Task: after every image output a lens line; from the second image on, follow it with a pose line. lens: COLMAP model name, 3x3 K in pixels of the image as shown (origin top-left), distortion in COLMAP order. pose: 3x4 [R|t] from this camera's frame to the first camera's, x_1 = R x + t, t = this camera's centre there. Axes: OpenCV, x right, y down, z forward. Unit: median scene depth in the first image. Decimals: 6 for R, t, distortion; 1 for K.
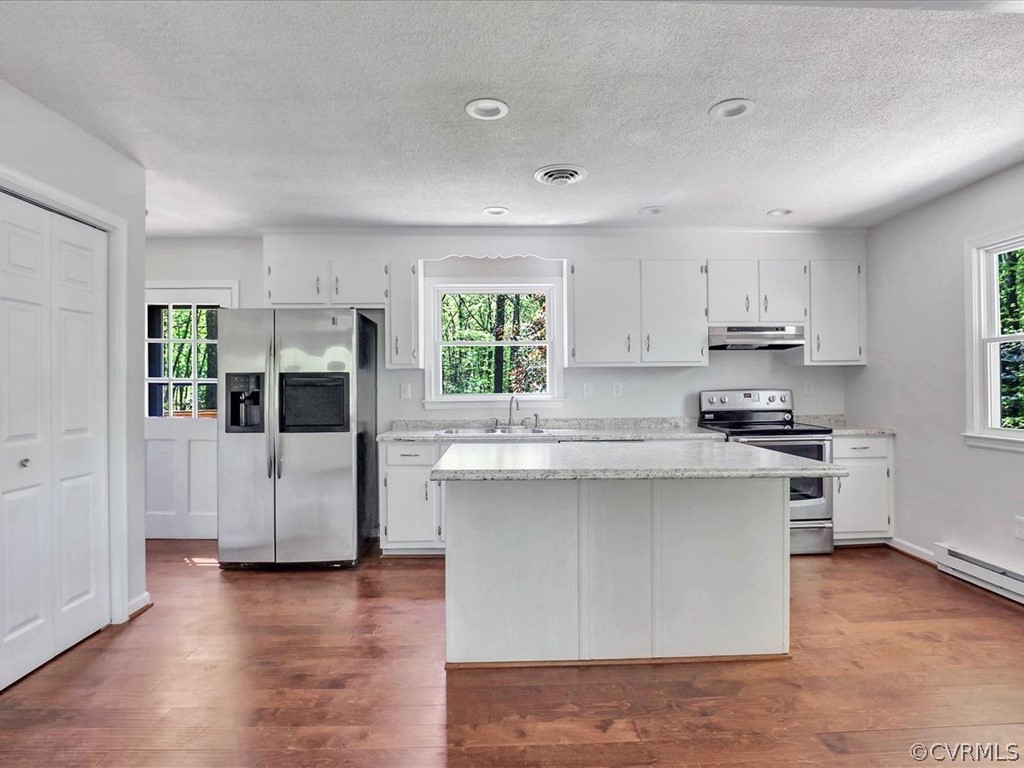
lens RADIAL K [[573.0, 0, 519.8], [0, 573.0, 383.5], [0, 0, 1]] dist [-0.023007, -0.000290]
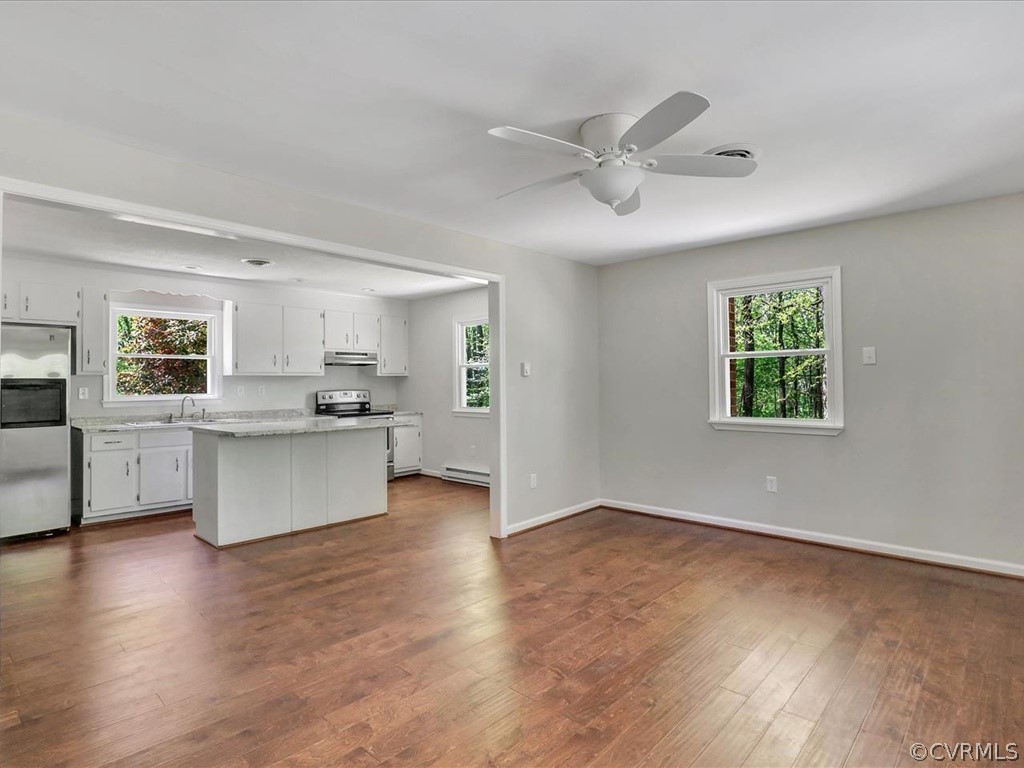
lens RADIAL K [[547.2, 0, 512.4], [0, 547.2, 382.2], [0, 0, 1]] dist [-0.017506, 0.002734]
pose [[0.715178, 0.003114, 0.698935, -0.380395], [-0.001613, 0.999995, -0.002806, -0.009197], [-0.698940, 0.000880, 0.715179, -0.489449]]
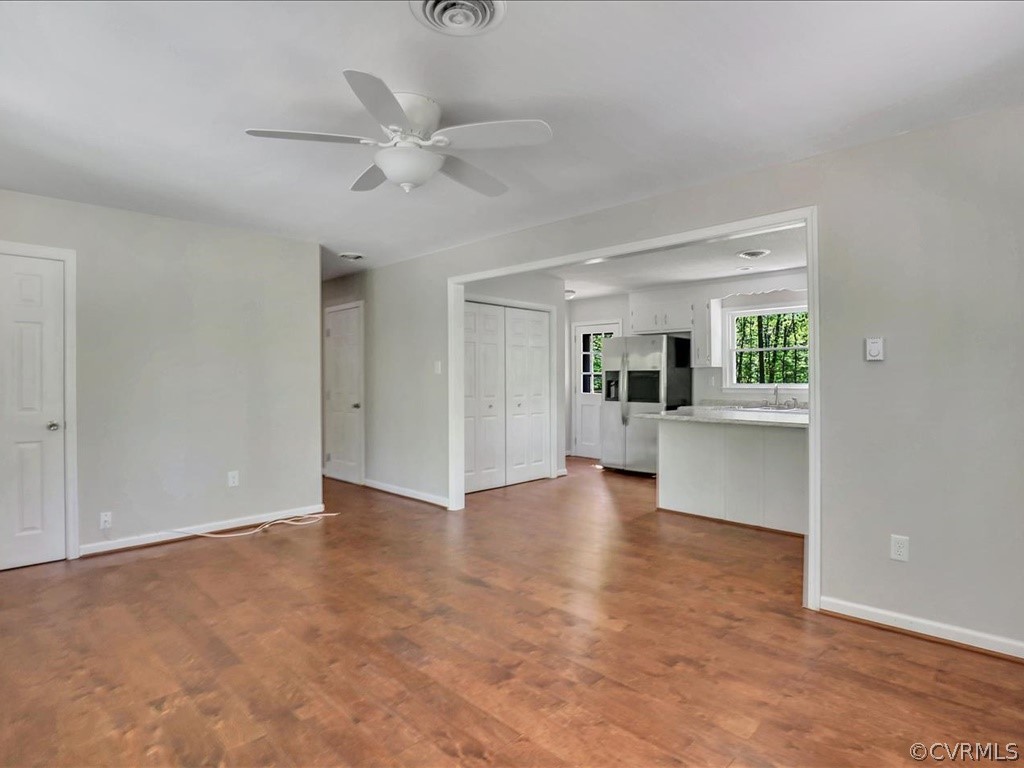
lens RADIAL K [[547.2, 0, 517.4], [0, 547.2, 381.7], [0, 0, 1]] dist [-0.017506, 0.002734]
pose [[0.687559, 0.012897, -0.726014, 0.573548], [-0.001454, 0.999865, 0.016385, -0.009355], [0.726127, -0.010210, 0.687485, -0.460485]]
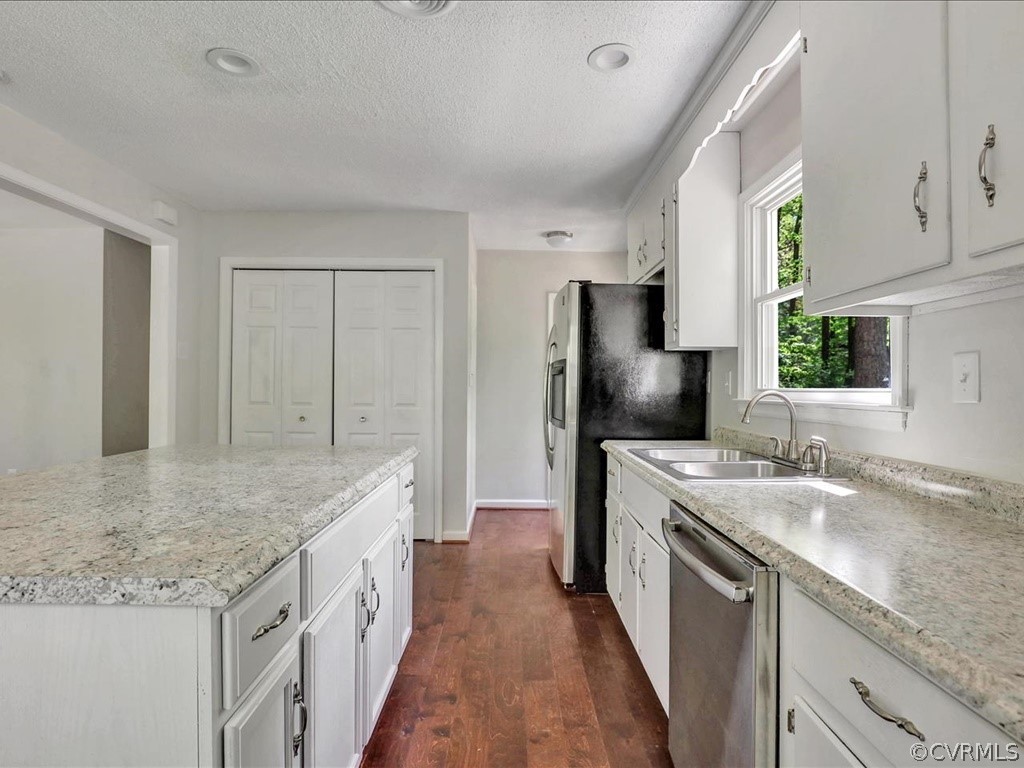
lens RADIAL K [[547.2, 0, 508.8], [0, 547.2, 382.5], [0, 0, 1]] dist [-0.017506, 0.002734]
pose [[-0.032891, 0.000038, -0.999459, 0.453395], [0.000377, 1.000000, 0.000026, 0.013985], [0.999459, -0.000376, -0.032891, 0.838591]]
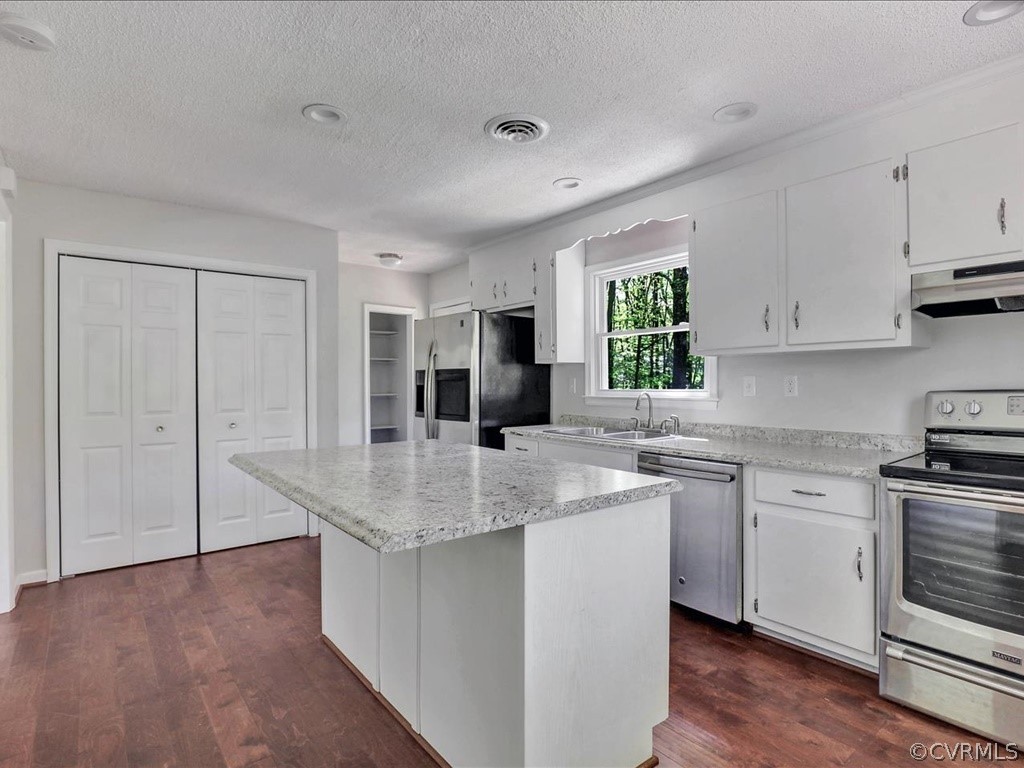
lens RADIAL K [[547.2, 0, 516.4], [0, 547.2, 381.2], [0, 0, 1]] dist [-0.017506, 0.002734]
pose [[0.590675, 0.004864, -0.806895, 0.546273], [0.005361, 0.999936, 0.009952, -0.004108], [0.806892, -0.010204, 0.590611, 0.396000]]
